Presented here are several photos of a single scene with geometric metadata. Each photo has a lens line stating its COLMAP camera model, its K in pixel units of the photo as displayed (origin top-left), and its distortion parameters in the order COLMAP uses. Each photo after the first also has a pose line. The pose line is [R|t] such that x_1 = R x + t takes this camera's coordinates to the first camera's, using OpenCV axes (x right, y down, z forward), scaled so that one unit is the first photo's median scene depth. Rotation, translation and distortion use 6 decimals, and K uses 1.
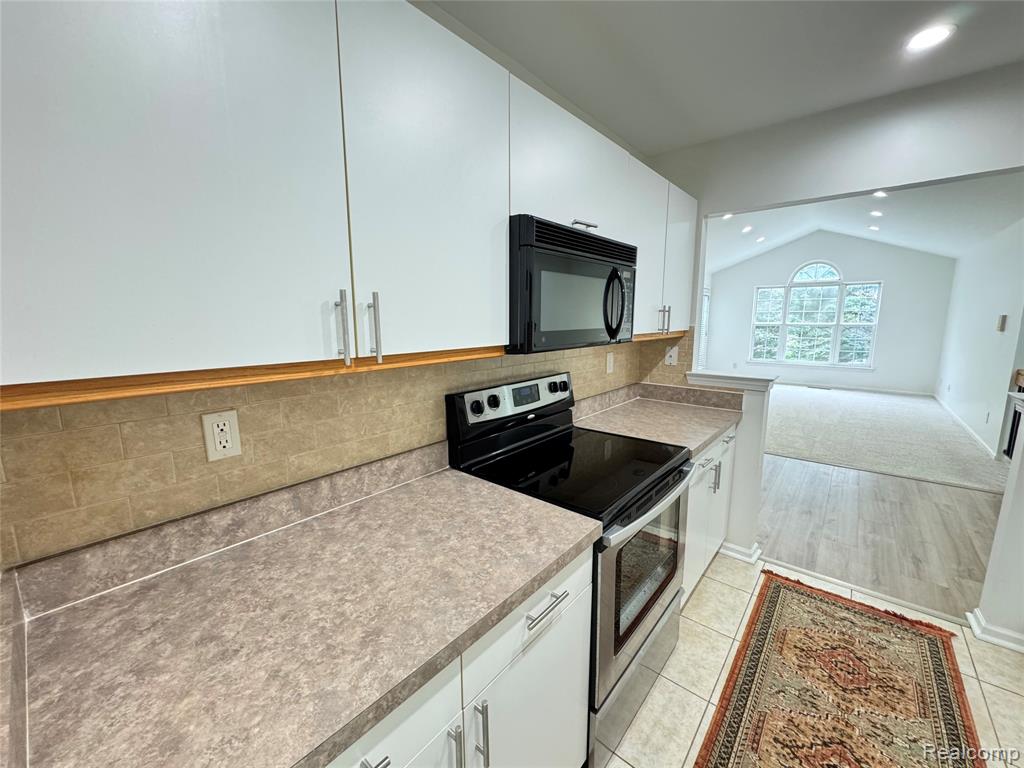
lens RADIAL K [[409.4, 0, 512.3], [0, 409.4, 383.7], [0, 0, 1]] dist [-0.003288, 0.000248]
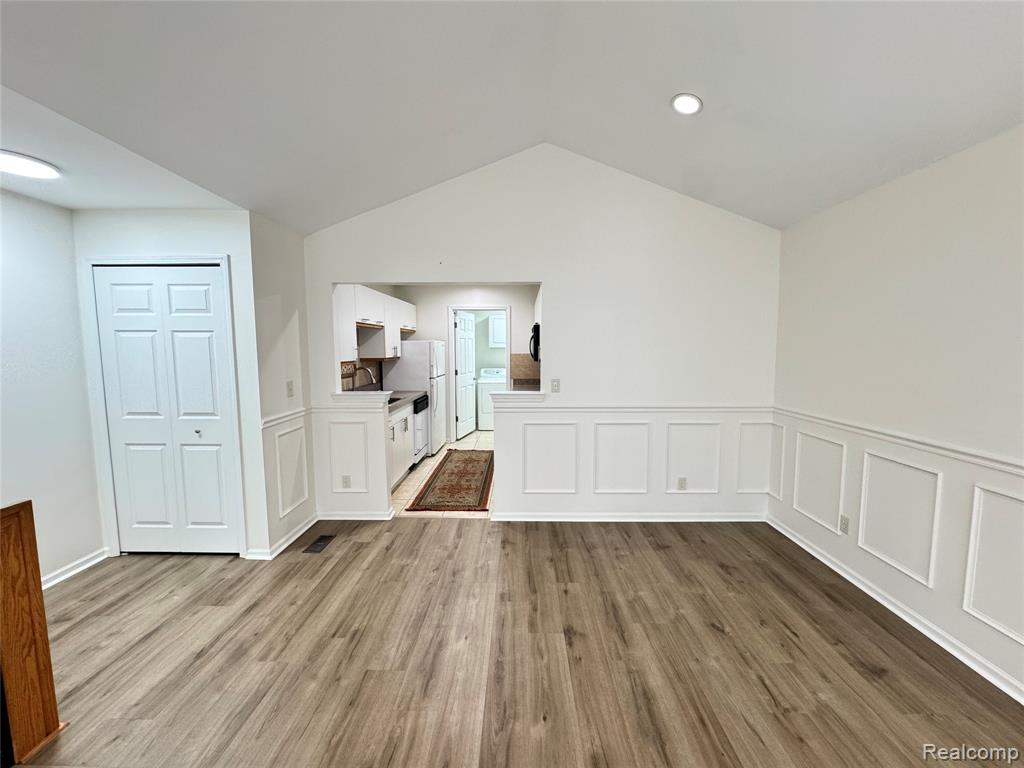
lens RADIAL K [[409.4, 0, 512.4], [0, 409.4, 385.9], [0, 0, 1]] dist [-0.003288, 0.000248]
pose [[-0.775939, 0.067926, -0.627140, 1.095490], [-0.095604, 0.970038, 0.223353, -0.276920], [0.623521, 0.233266, -0.746196, 1.554489]]
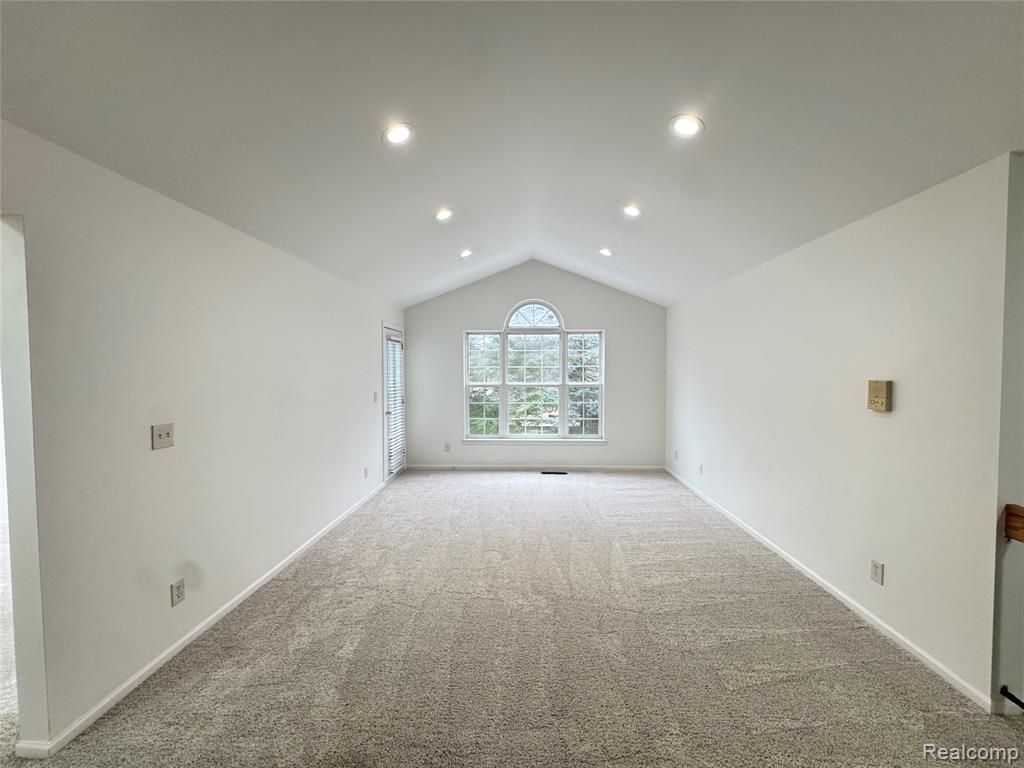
lens RADIAL K [[409.4, 0, 513.2], [0, 409.4, 384.4], [0, 0, 1]] dist [-0.003288, 0.000248]
pose [[0.793486, -0.024124, 0.608110, 0.657679], [0.098430, 0.991146, -0.089116, -0.216283], [-0.600576, 0.130568, 0.788835, 1.149706]]
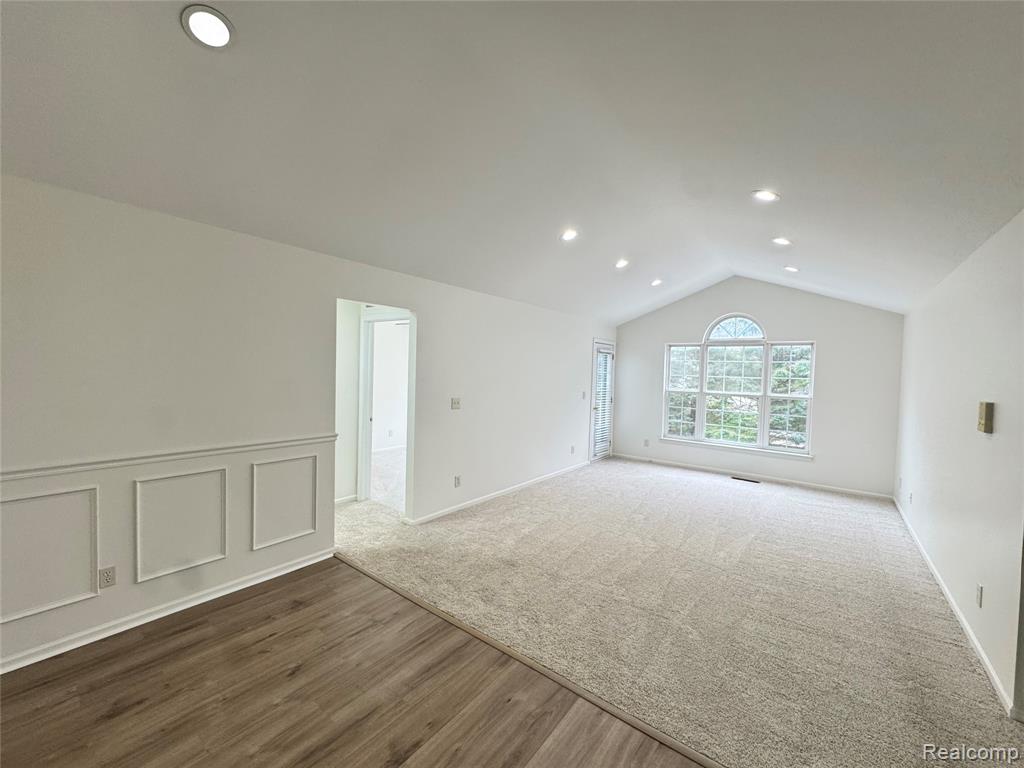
lens RADIAL K [[409.4, 0, 513.5], [0, 409.4, 382.8], [0, 0, 1]] dist [-0.003288, 0.000248]
pose [[0.998826, 0.029166, 0.038677, 0.743562], [-0.023938, 0.991311, -0.129340, -0.145279], [-0.042113, 0.128263, 0.990846, 0.651604]]
